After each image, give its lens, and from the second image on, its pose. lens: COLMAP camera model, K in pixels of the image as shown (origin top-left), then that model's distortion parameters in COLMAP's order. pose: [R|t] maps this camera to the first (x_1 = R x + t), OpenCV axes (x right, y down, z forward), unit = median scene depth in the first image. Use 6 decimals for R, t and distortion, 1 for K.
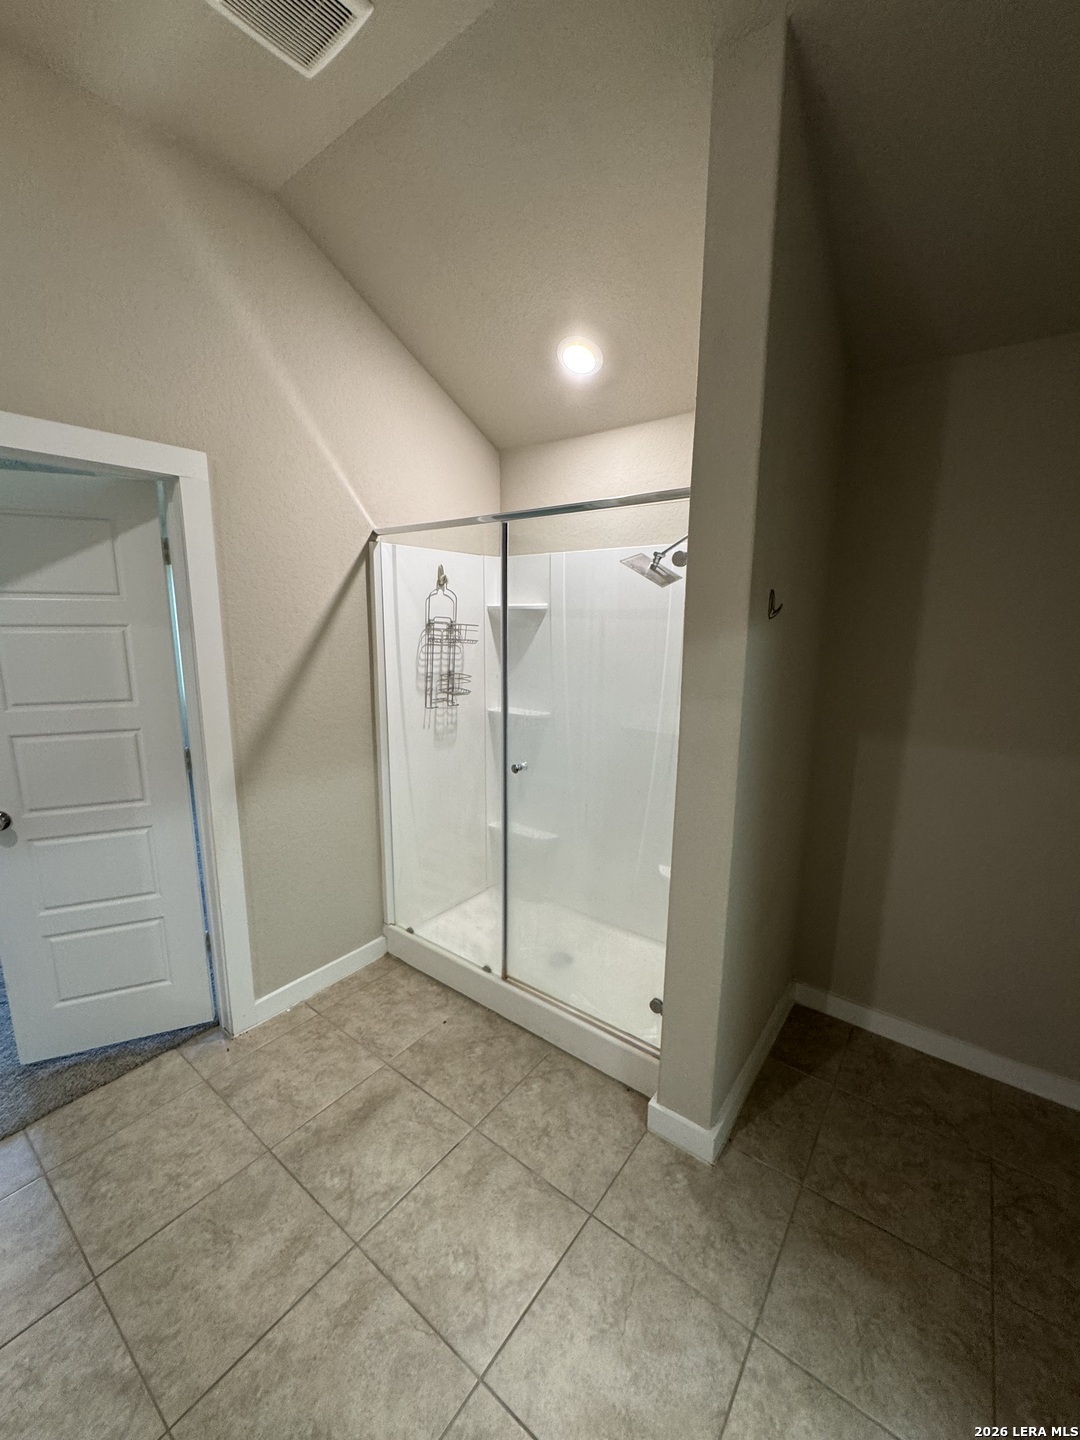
lens RADIAL K [[576.6, 0, 541.3], [0, 576.6, 720.9], [0, 0, 1]] dist [-0.000956, -0.000107]
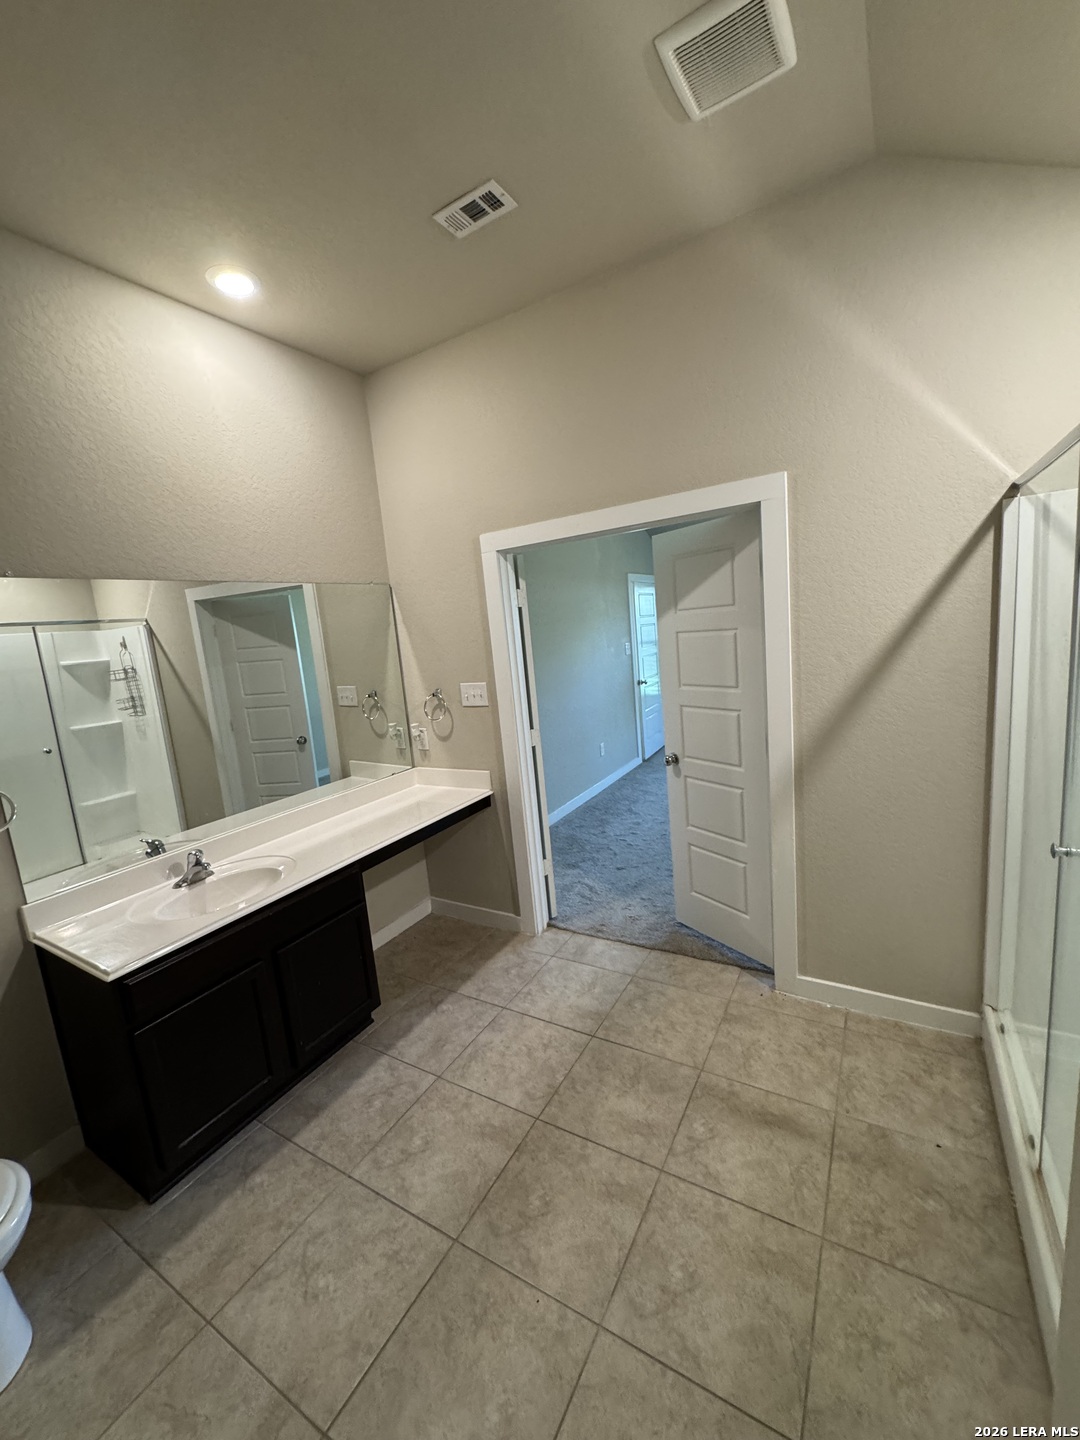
lens RADIAL K [[576.6, 0, 541.3], [0, 576.6, 720.9], [0, 0, 1]] dist [-0.000956, -0.000107]
pose [[0.118251, 0.140633, -0.982975, 0.533339], [-0.084946, 0.987724, 0.131093, -0.098372], [0.989344, 0.067997, 0.128745, 0.436348]]
